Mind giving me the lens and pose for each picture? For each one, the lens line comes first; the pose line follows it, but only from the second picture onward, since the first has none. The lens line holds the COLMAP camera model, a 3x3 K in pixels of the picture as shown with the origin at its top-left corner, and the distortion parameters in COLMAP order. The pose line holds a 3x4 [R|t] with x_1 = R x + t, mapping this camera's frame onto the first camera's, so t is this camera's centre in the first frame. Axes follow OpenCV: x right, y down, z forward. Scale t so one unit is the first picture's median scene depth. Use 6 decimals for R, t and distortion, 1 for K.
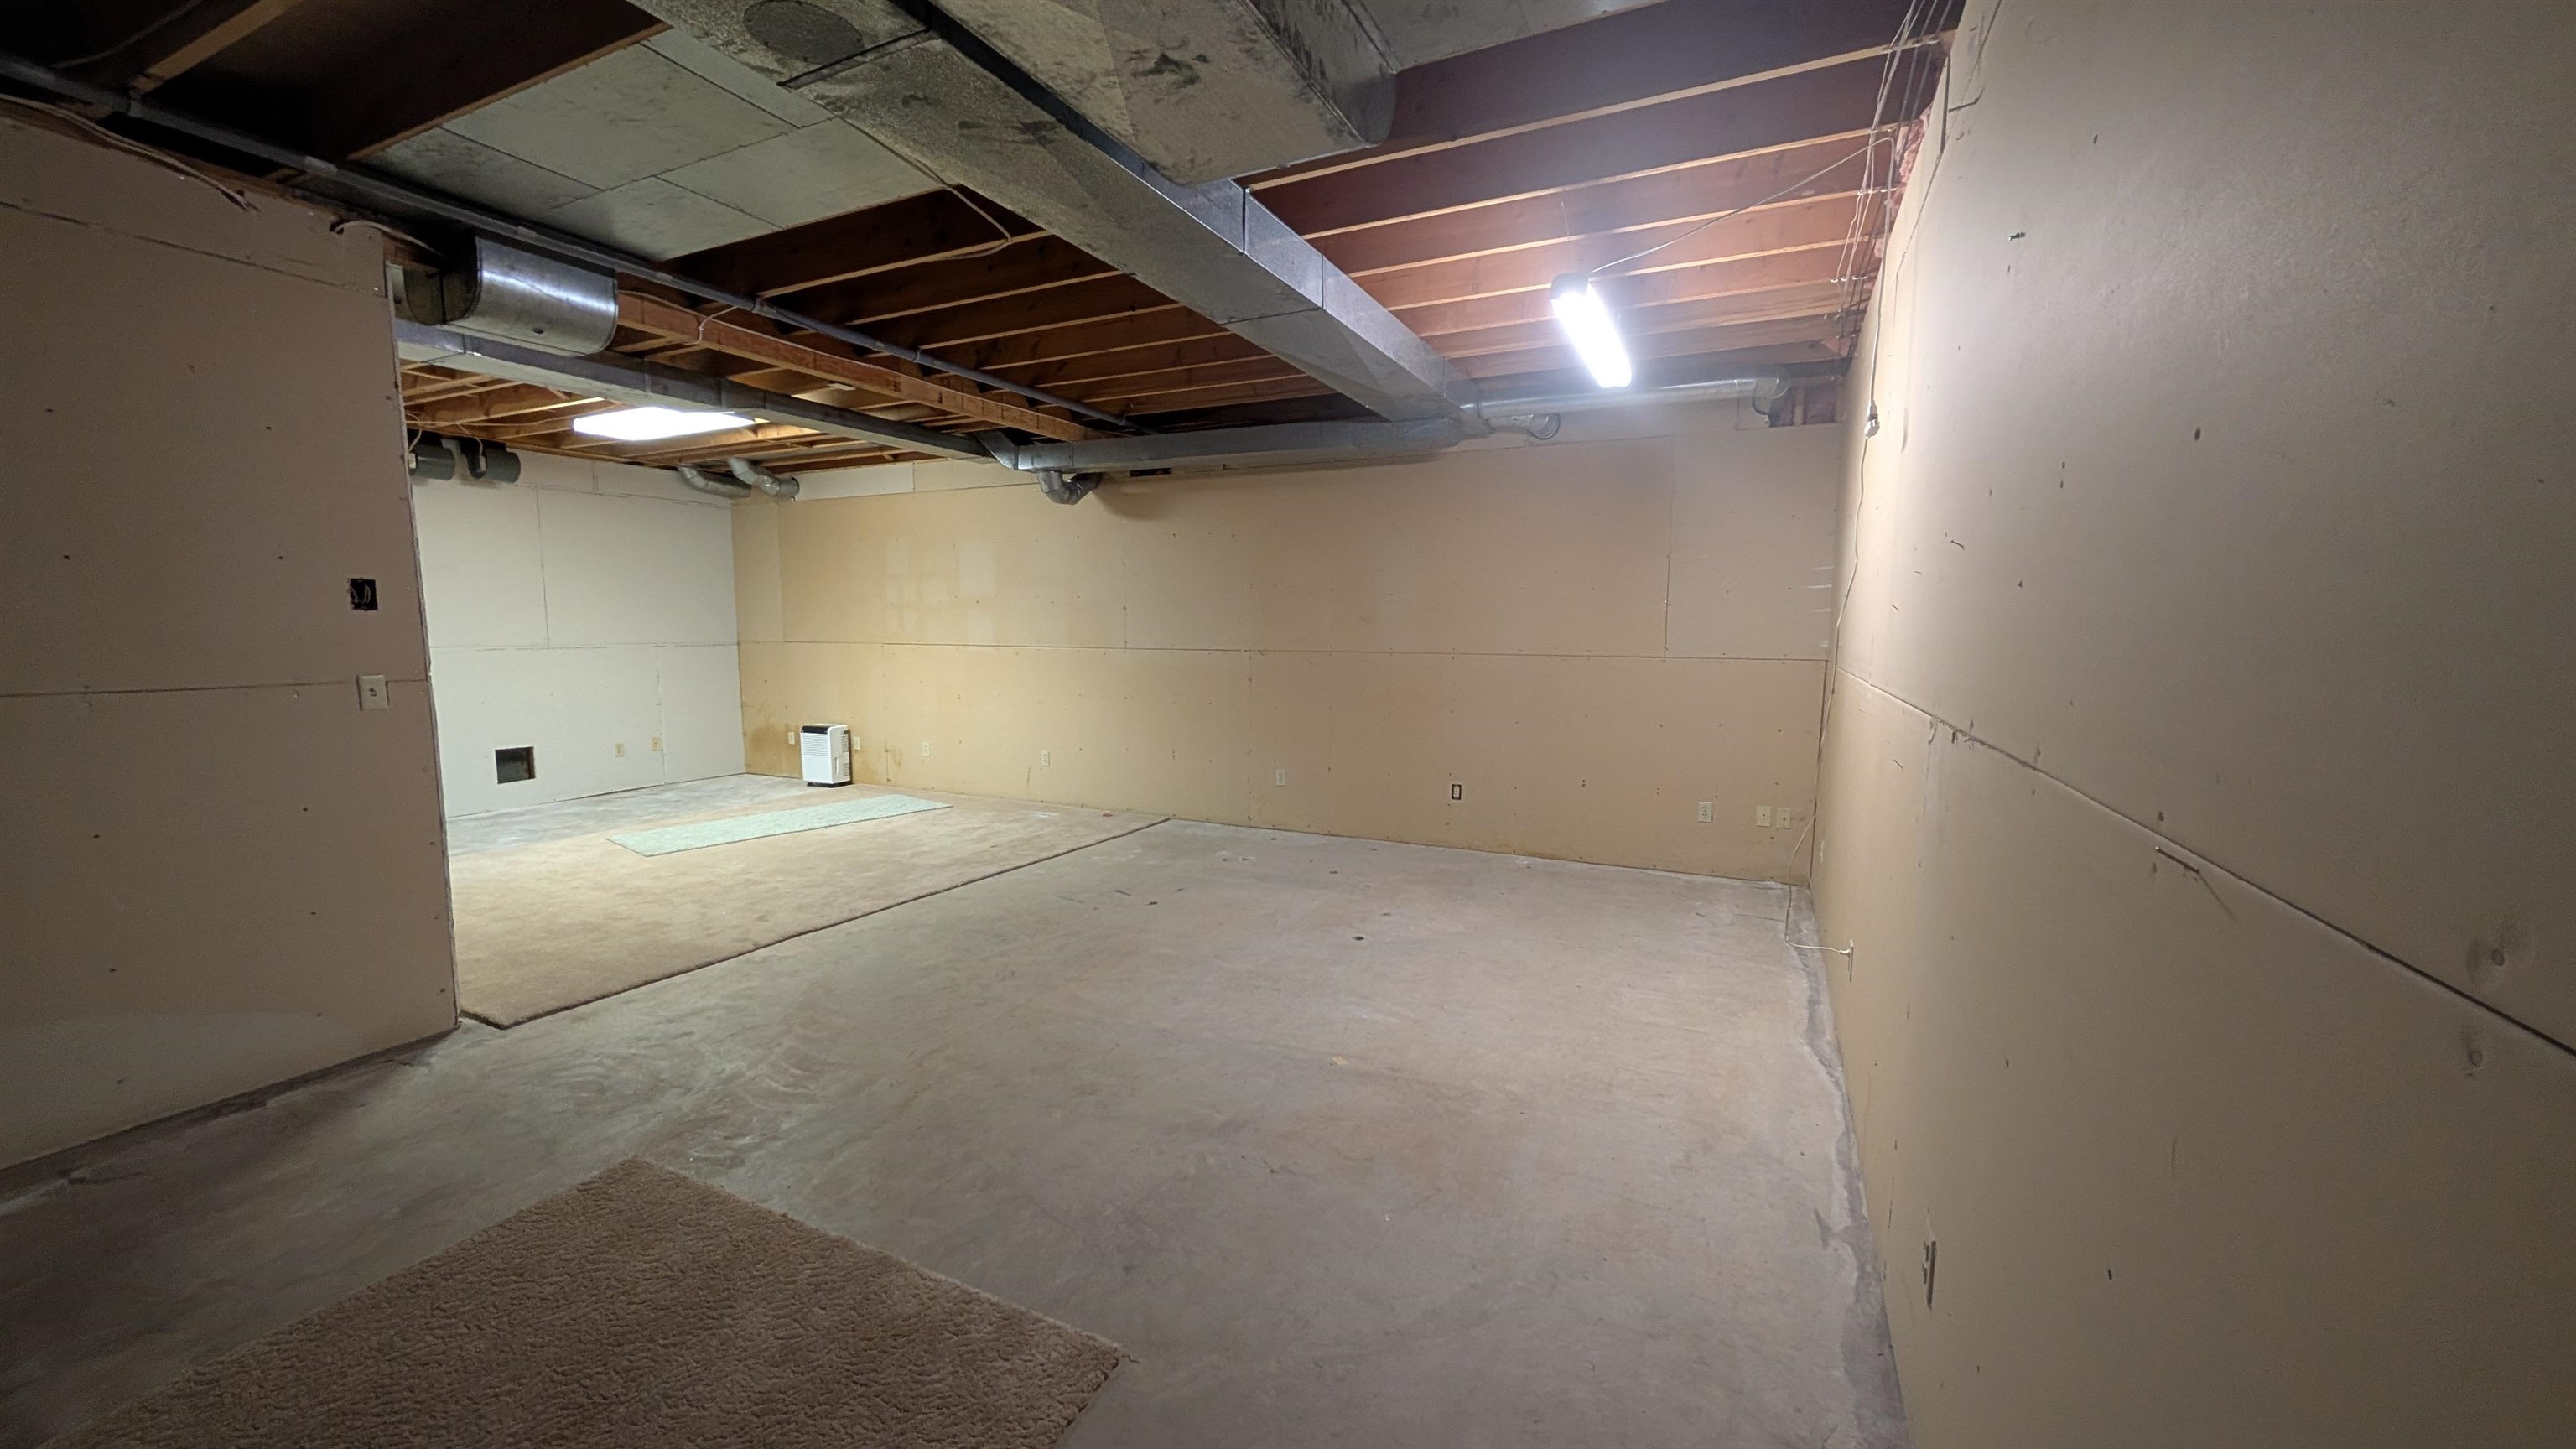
lens RADIAL K [[976.9, 0, 1288.0], [0, 976.9, 724.5], [0, 0, 1]] dist [0.000816, 0.000450]
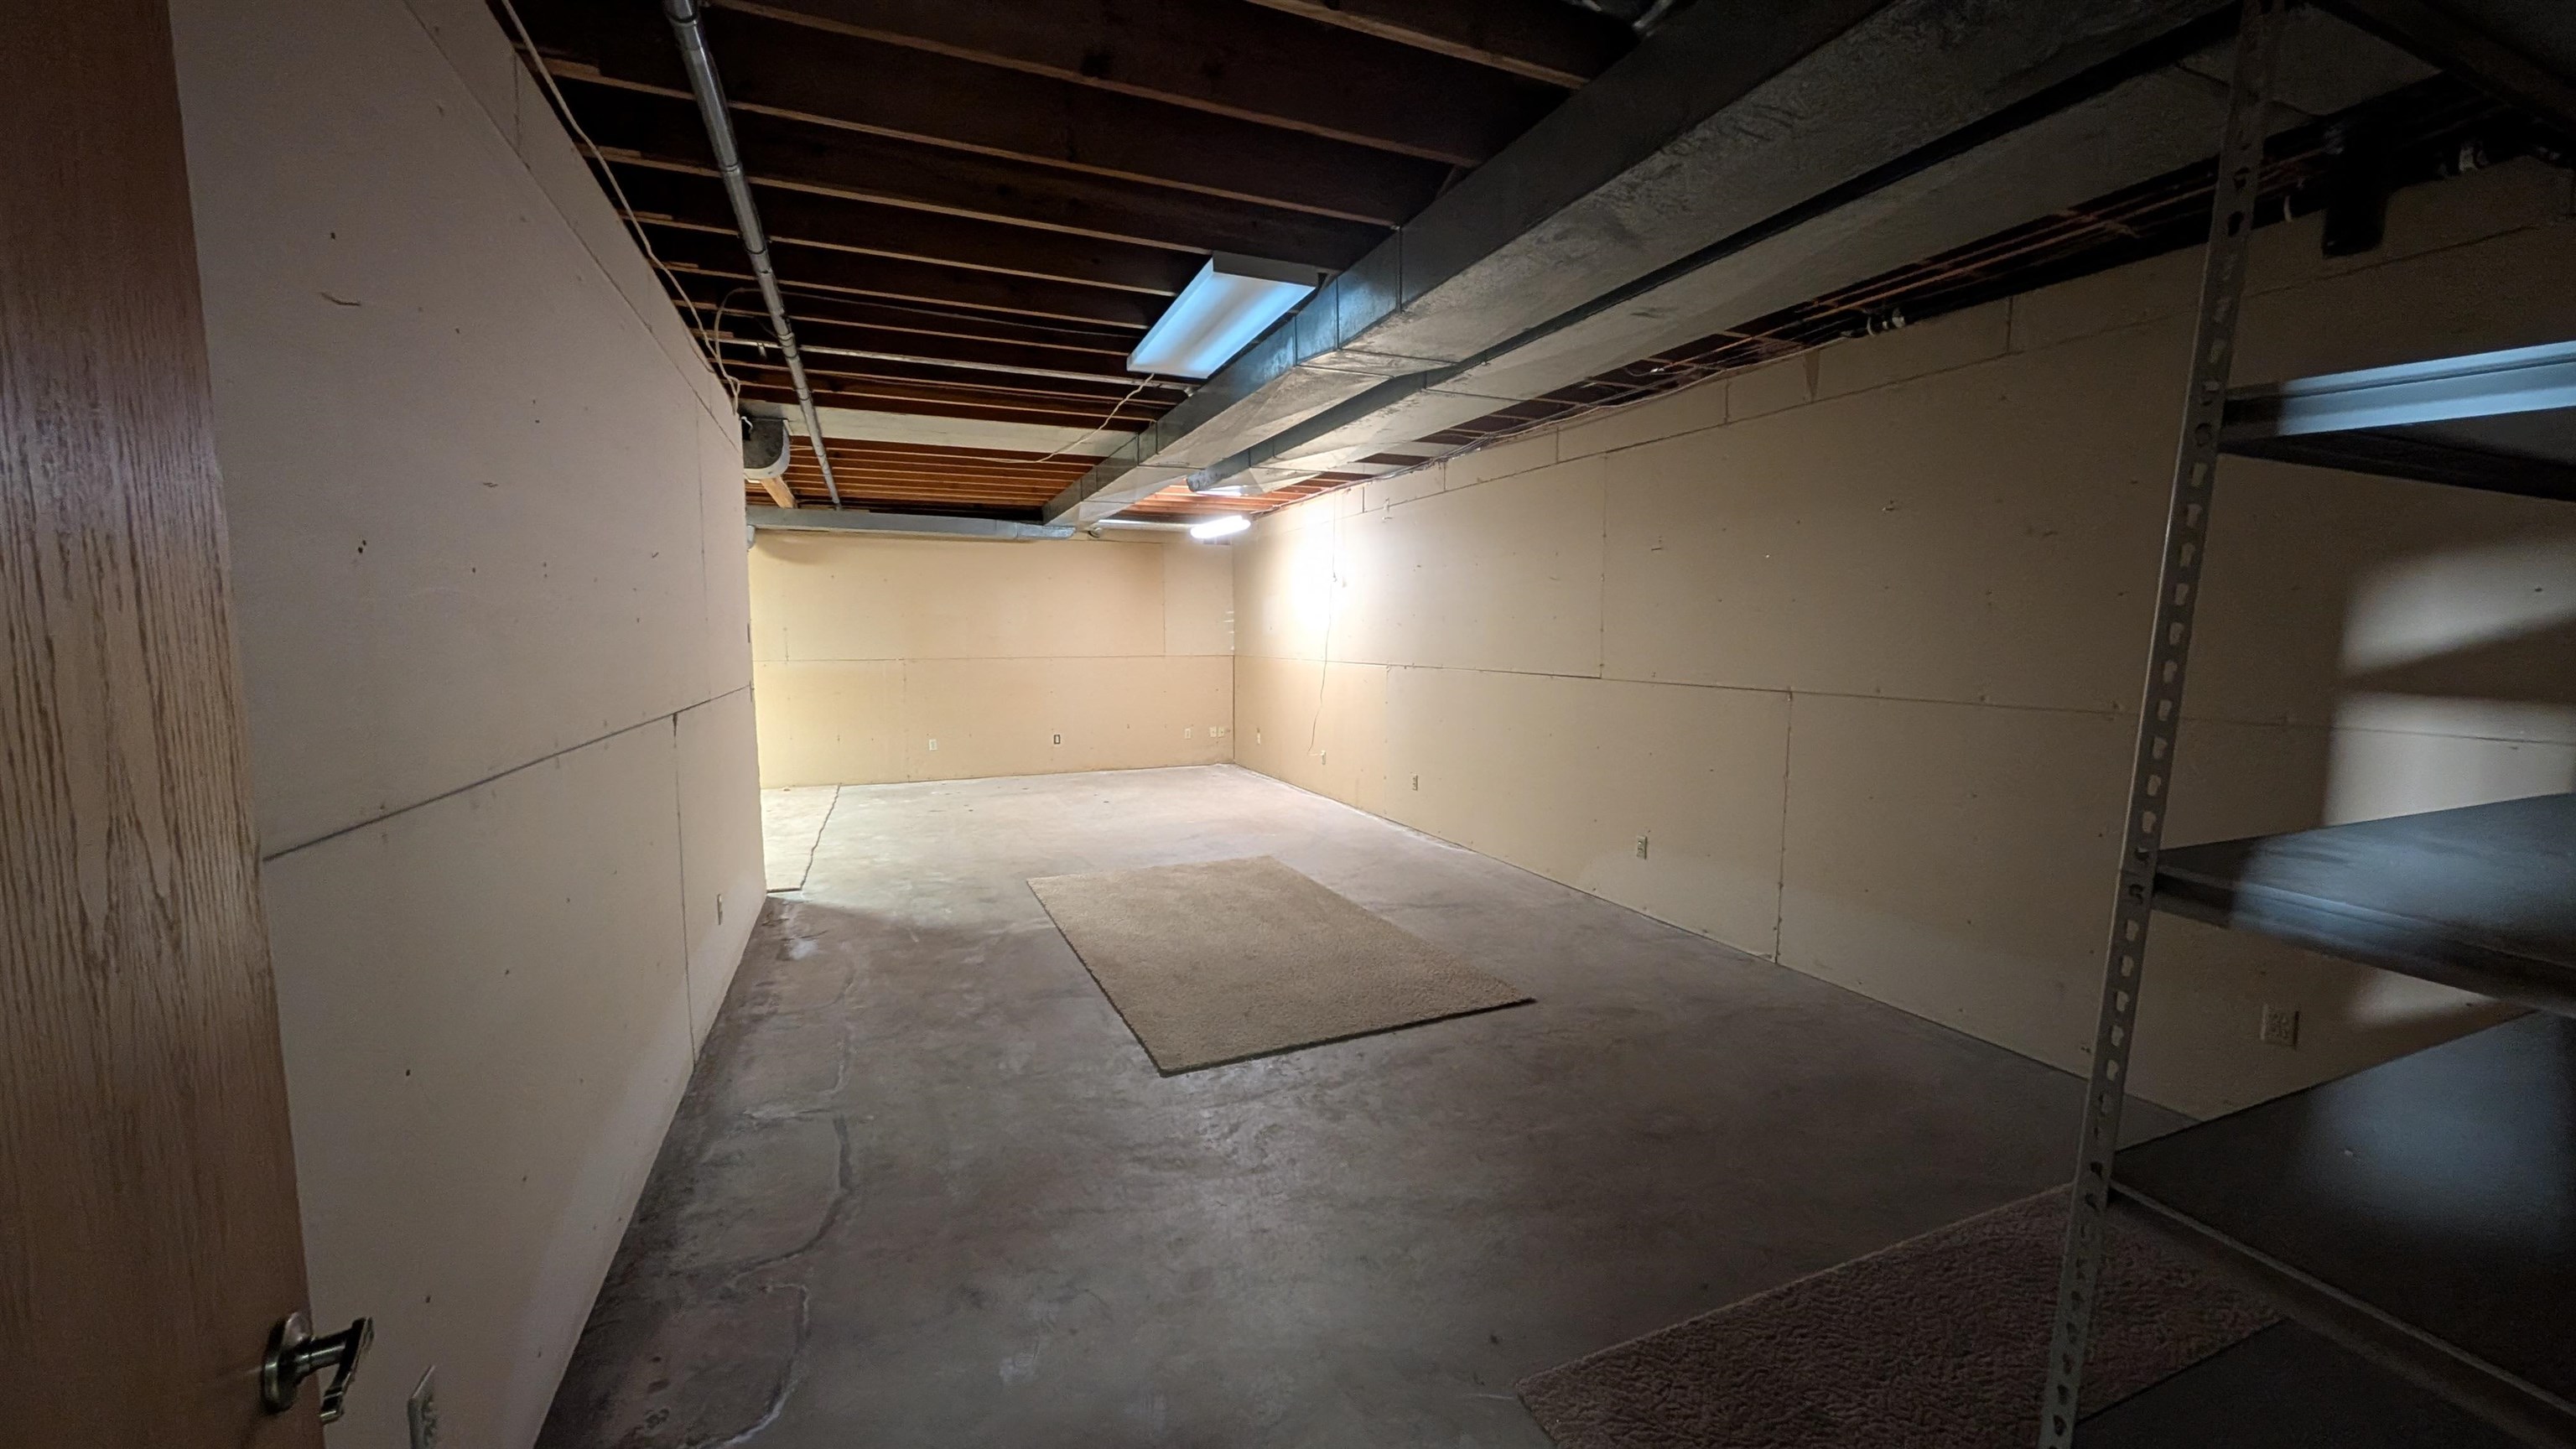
lens RADIAL K [[976.9, 0, 1288.0], [0, 976.9, 724.5], [0, 0, 1]] dist [0.000816, 0.000450]
pose [[0.658290, -0.075795, 0.748939, -0.949202], [0.081672, 0.996236, 0.029036, 0.030551], [-0.748321, 0.042053, 0.662003, -0.481660]]
